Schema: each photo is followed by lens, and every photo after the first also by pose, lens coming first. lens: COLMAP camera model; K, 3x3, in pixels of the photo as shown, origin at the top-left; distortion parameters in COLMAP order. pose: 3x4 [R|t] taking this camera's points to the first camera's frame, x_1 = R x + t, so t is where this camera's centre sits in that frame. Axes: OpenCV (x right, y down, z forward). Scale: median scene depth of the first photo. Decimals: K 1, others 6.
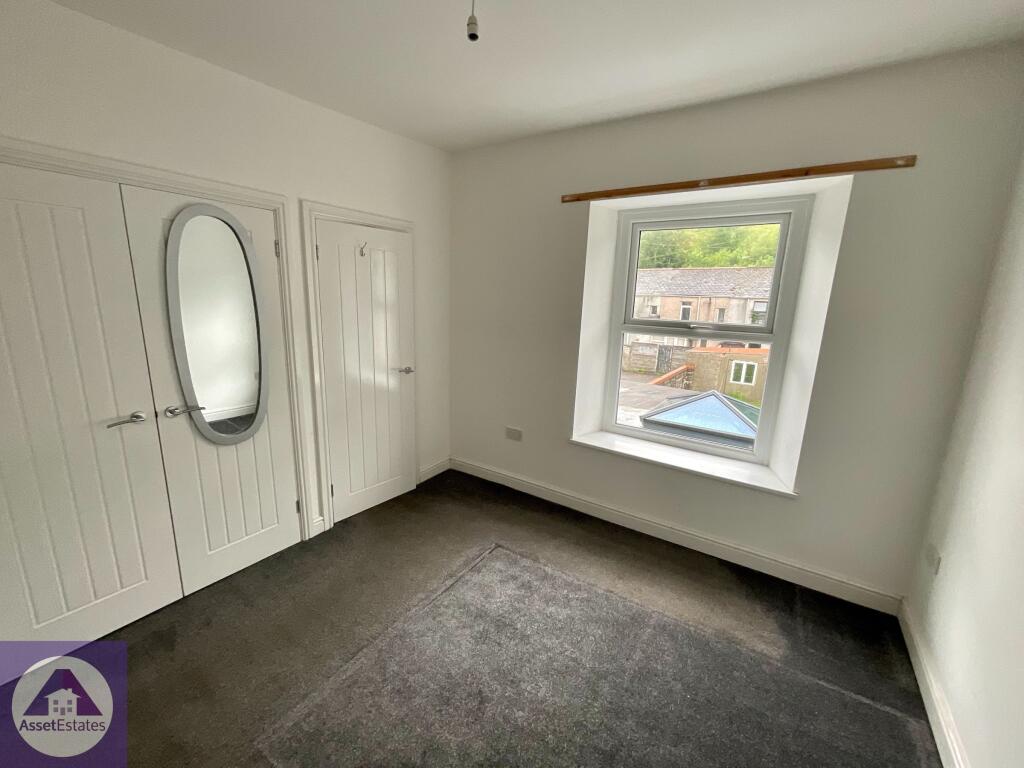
lens RADIAL K [[421.2, 0, 509.4], [0, 421.2, 383.0], [0, 0, 1]] dist [0.003941, 0.001615]
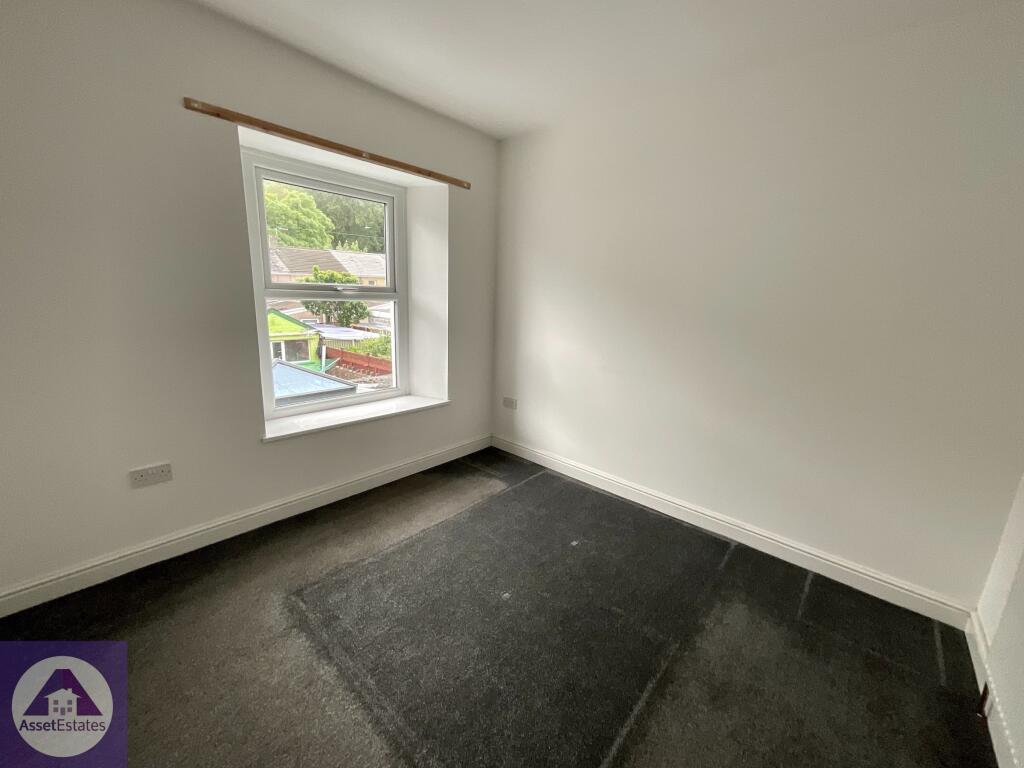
lens RADIAL K [[421.2, 0, 511.9], [0, 421.2, 387.7], [0, 0, 1]] dist [0.003941, 0.001615]
pose [[0.127581, -0.248735, 0.960132, -0.661120], [0.162699, 0.960178, 0.227127, -0.077687], [-0.978393, 0.127235, 0.162969, 0.504634]]
